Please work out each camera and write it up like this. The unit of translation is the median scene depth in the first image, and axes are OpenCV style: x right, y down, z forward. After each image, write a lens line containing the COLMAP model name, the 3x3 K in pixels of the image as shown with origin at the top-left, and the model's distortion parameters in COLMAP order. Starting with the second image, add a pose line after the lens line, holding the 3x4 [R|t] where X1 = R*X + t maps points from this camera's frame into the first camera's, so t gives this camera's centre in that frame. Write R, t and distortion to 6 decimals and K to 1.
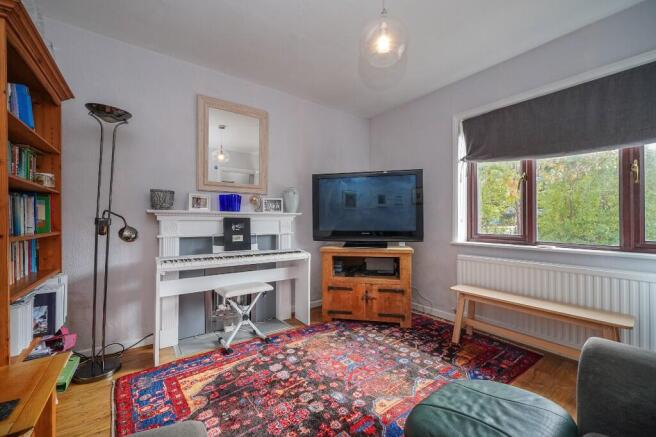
lens RADIAL K [[260.0, 0, 328.0], [0, 260.0, 218.5], [0, 0, 1]] dist [0.001278, 0.000162]
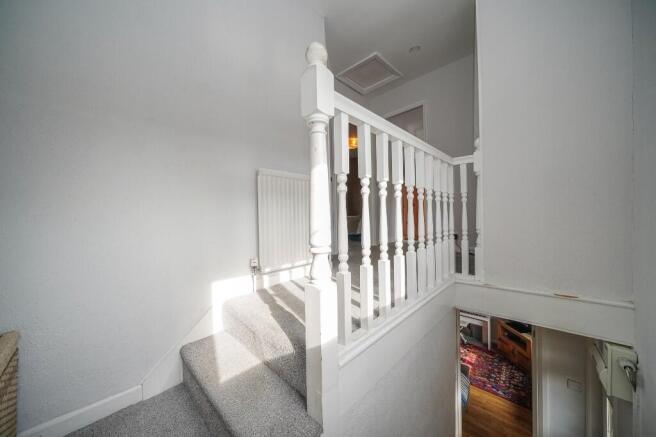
lens RADIAL K [[222.0, 0, 328.0], [0, 222.0, 218.5], [0, 0, 1]] dist [-0.000028, -0.000042]
pose [[0.196001, -0.004466, -0.980594, 1.738667], [0.025562, 0.999673, 0.000557, -0.883662], [0.980270, -0.025175, 0.196051, -0.864368]]
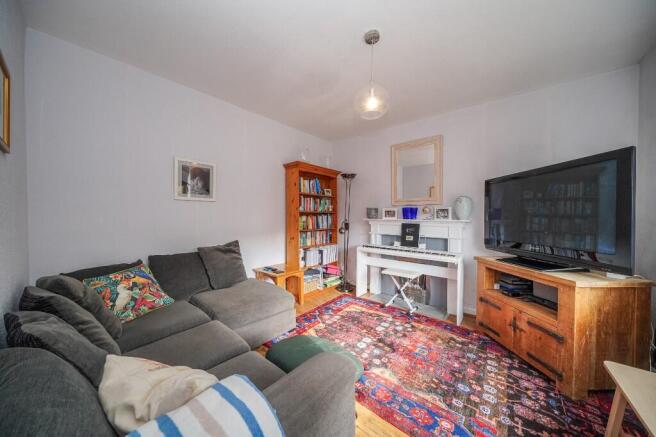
lens RADIAL K [[222.0, 0, 328.0], [0, 222.0, 218.5], [0, 0, 1]] dist [-0.000028, -0.000042]
pose [[0.249748, 0.009738, -0.968262, 0.718988], [0.001073, 0.999946, 0.010334, -0.044641], [0.968310, -0.003620, 0.249724, 0.268188]]
